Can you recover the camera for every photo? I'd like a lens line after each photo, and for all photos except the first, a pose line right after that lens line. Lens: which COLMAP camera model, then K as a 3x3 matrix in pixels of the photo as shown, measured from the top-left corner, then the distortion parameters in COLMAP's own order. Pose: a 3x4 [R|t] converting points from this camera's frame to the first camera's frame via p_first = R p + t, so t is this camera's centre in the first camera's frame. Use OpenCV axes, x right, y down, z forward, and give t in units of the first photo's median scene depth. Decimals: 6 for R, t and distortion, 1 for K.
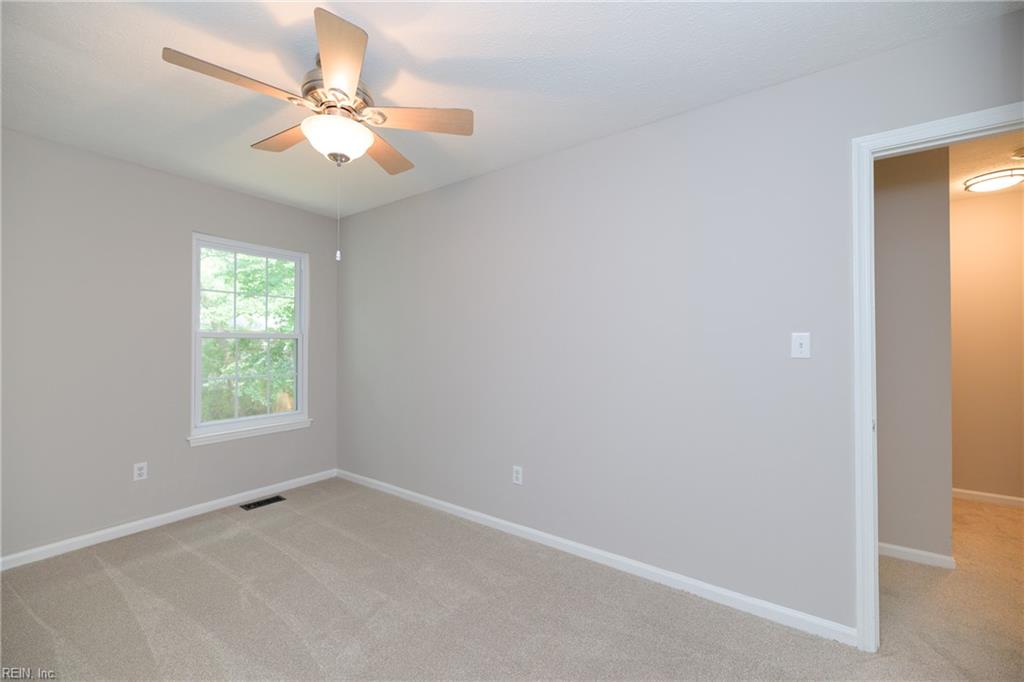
lens RADIAL K [[407.9, 0, 505.5], [0, 407.9, 342.6], [0, 0, 1]] dist [0.000700, 0.000240]
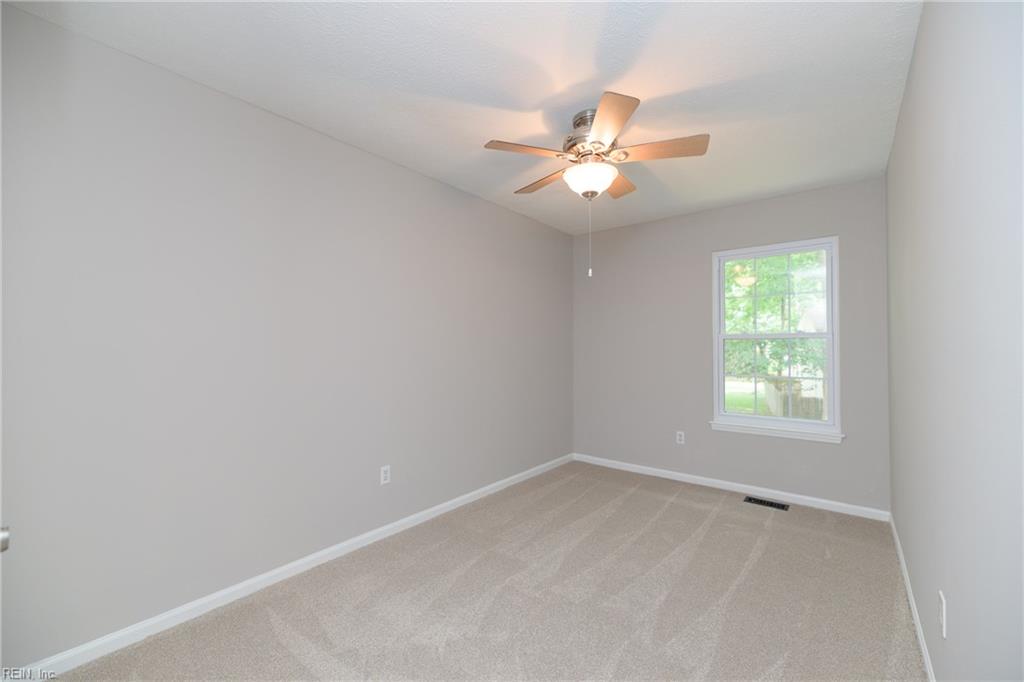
lens RADIAL K [[407.9, 0, 505.5], [0, 407.9, 342.6], [0, 0, 1]] dist [0.000700, 0.000240]
pose [[-0.056381, -0.012600, -0.998330, 0.482907], [0.006140, 0.999897, -0.012966, 0.008986], [0.998390, -0.006860, -0.056298, 0.459725]]
